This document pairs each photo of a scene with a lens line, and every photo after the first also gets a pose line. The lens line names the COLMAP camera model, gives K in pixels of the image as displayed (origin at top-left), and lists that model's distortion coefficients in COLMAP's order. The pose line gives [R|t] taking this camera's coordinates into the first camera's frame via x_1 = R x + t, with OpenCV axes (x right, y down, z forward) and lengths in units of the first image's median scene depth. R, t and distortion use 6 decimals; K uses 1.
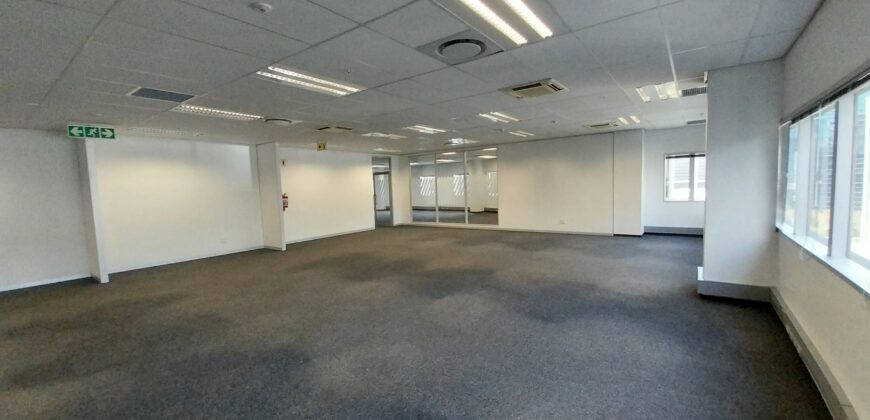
lens RADIAL K [[343.5, 0, 442.2], [0, 343.5, 211.4], [0, 0, 1]] dist [0.011324, -0.000234]
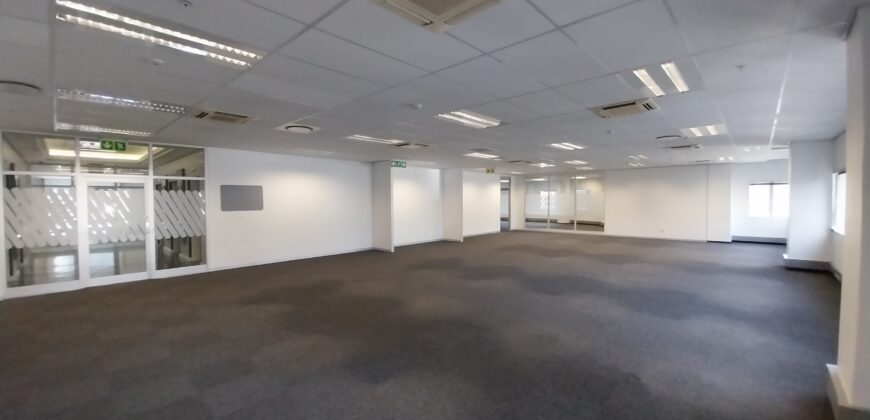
lens RADIAL K [[359.8, 0, 456.1], [0, 359.8, 213.0], [0, 0, 1]] dist [0.032076, -0.000135]
pose [[0.998019, 0.029507, -0.055573, -0.390000], [-0.031551, 0.998844, -0.036259, 0.040692], [0.054439, 0.037940, 0.997796, -0.457062]]
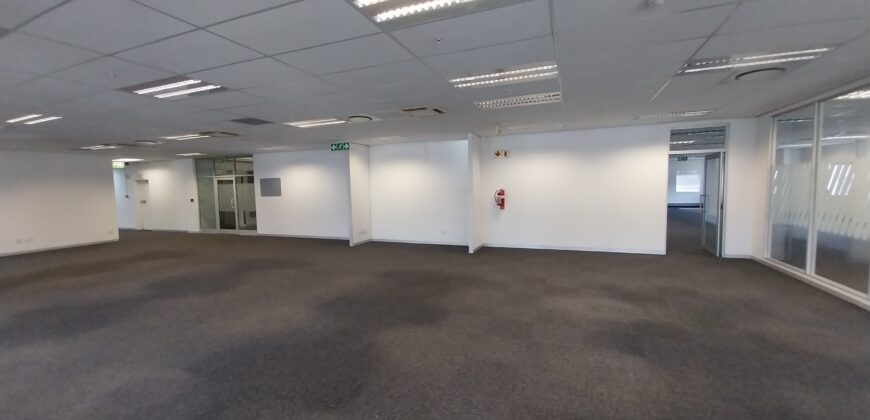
lens RADIAL K [[367.0, 0, 435.0], [0, 367.0, 210.0], [0, 0, 1]] dist [0.000561, -0.000064]
pose [[0.259876, 0.097524, -0.960705, 0.400632], [-0.057516, 0.994684, 0.085415, -0.072959], [0.963928, 0.033058, 0.264104, 0.617424]]
